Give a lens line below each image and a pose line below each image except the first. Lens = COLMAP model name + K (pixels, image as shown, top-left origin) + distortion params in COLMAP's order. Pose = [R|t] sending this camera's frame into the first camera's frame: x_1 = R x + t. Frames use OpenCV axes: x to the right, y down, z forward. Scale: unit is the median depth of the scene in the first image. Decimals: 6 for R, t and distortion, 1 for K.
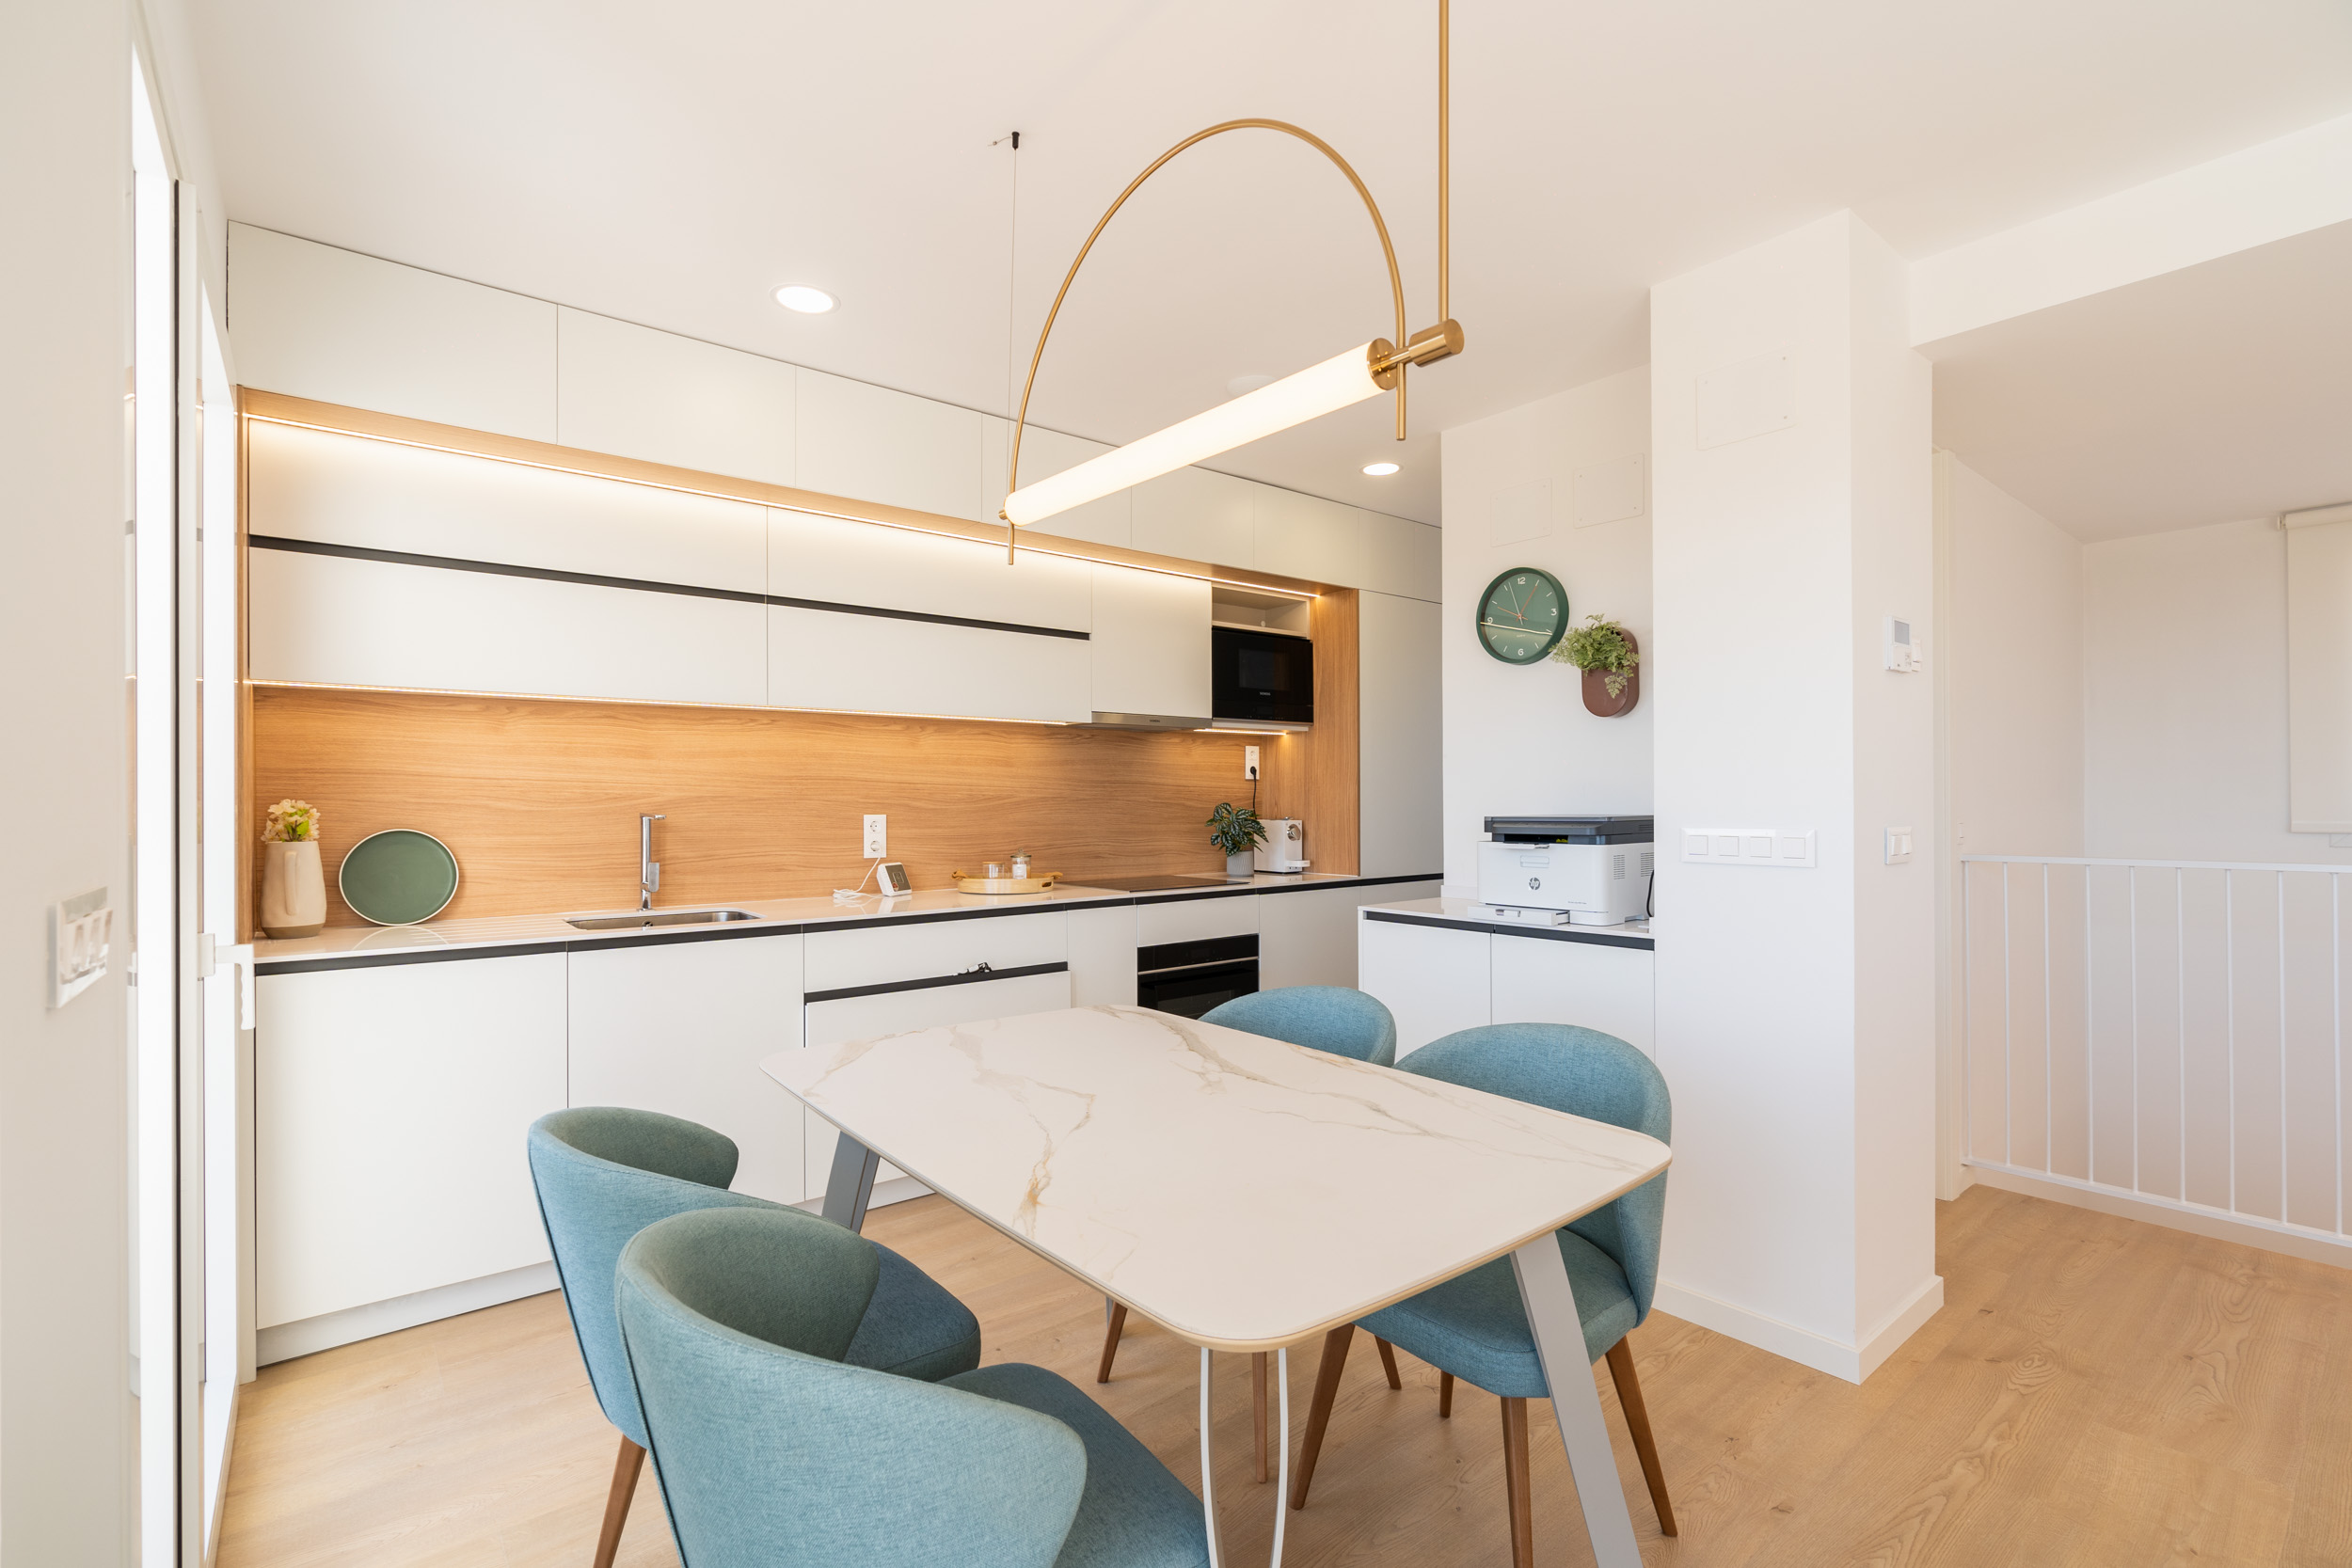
lens RADIAL K [[1062.3, 0, 1162.8], [0, 1062.3, 789.5], [0, 0, 1]] dist [-0.004476, 0.000789]
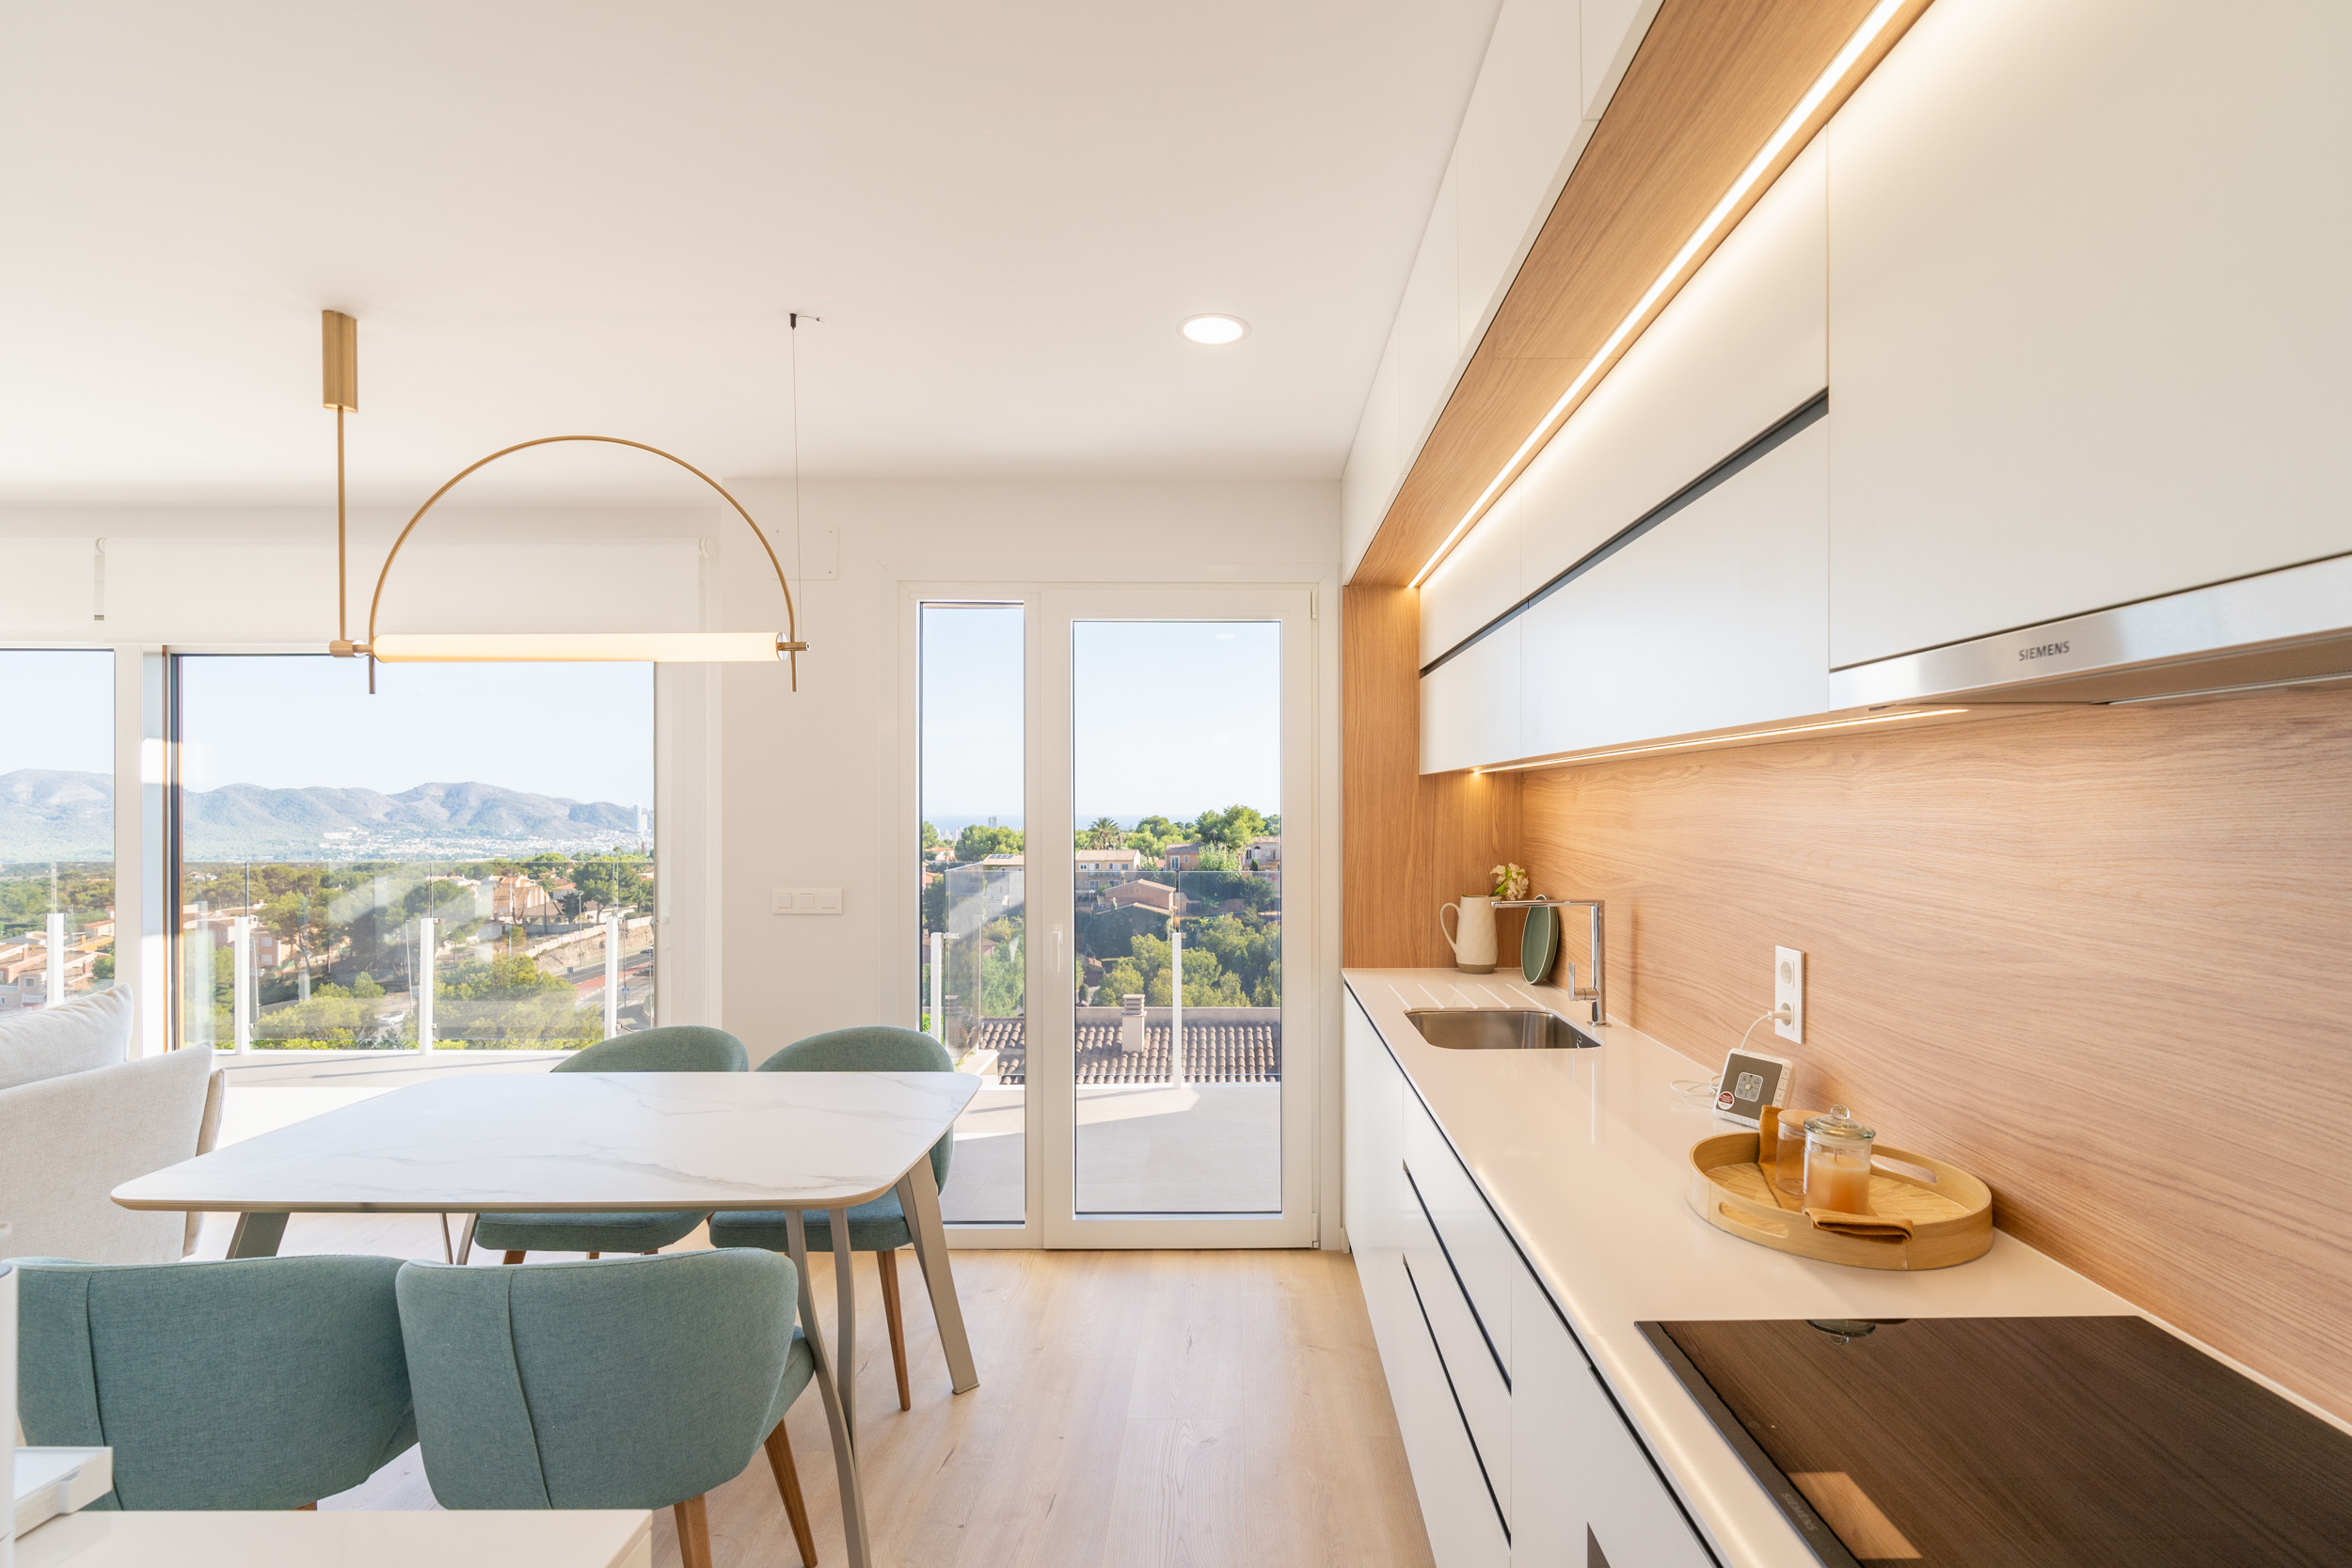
lens RADIAL K [[1062.3, 0, 1176.5], [0, 1062.3, 805.8], [0, 0, 1]] dist [-0.004476, 0.000789]
pose [[-0.613333, -0.002550, -0.789820, 0.272286], [0.004857, 0.999964, -0.007000, -0.038430], [0.789809, -0.008129, -0.613299, 1.076660]]
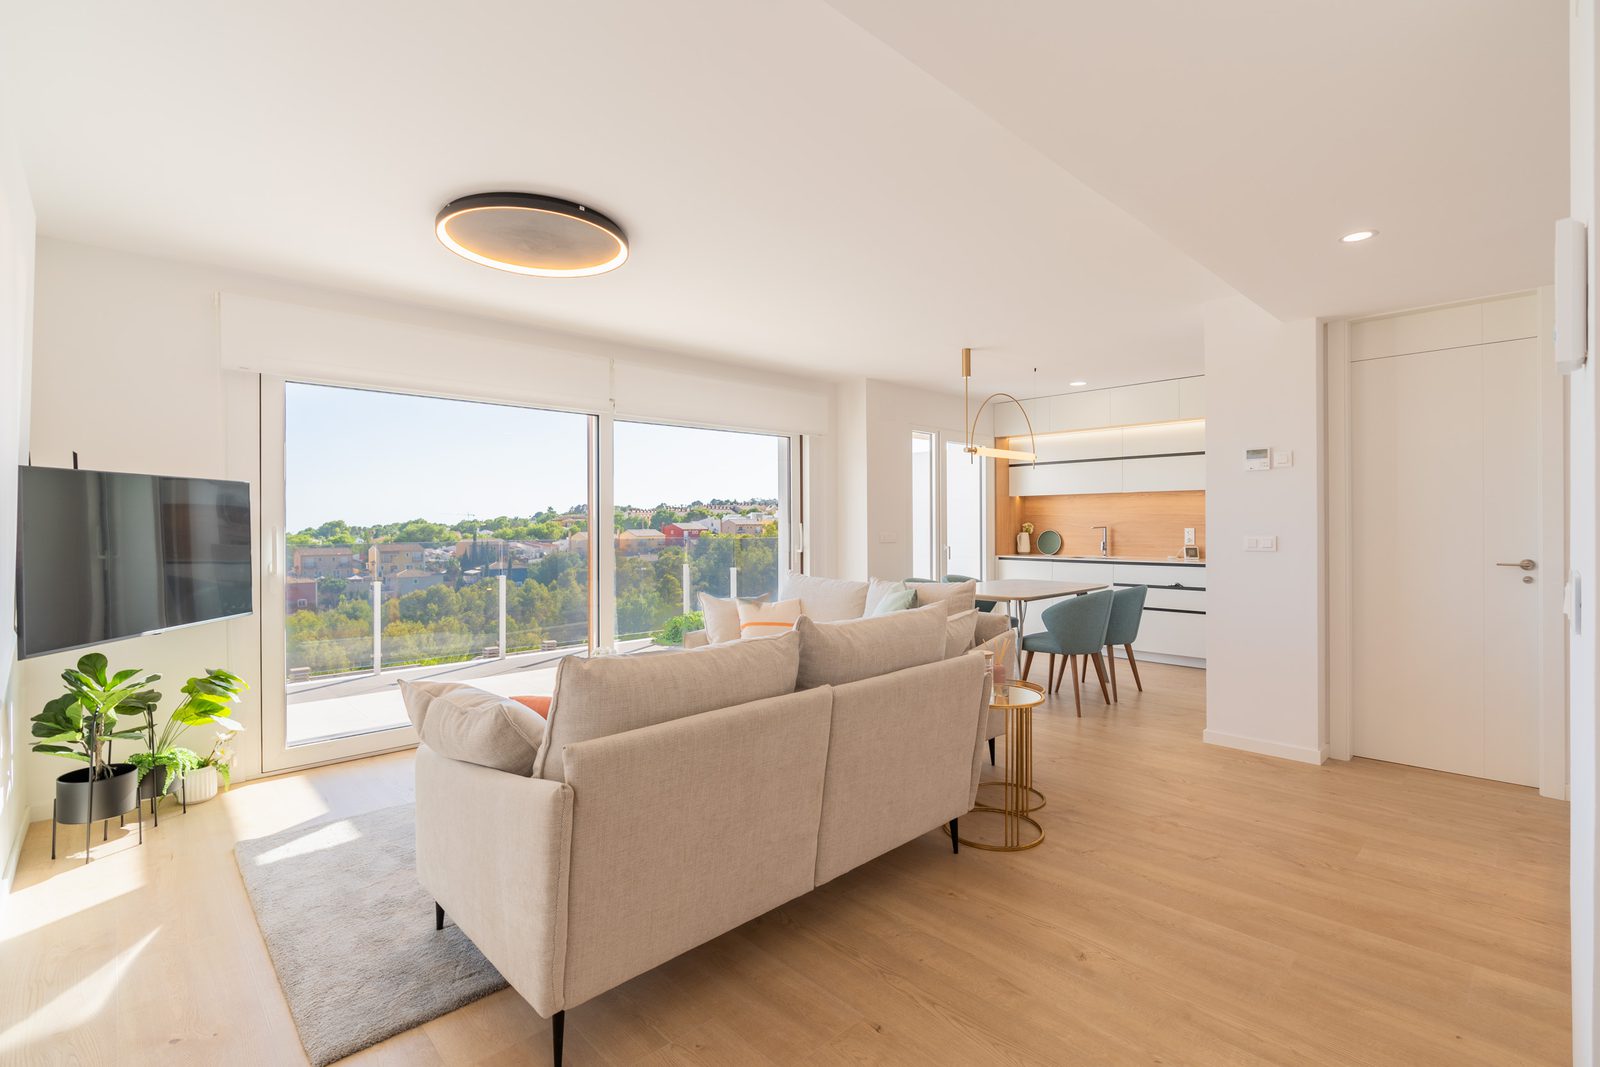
lens RADIAL K [[722.7, 0, 806.1], [0, 722.7, 523.9], [0, 0, 1]] dist [-0.004476, 0.000789]
pose [[0.079677, 0.001817, -0.996819, 1.424537], [0.011811, 0.999926, 0.002767, -0.002715], [0.996751, -0.011993, 0.079649, -0.080674]]
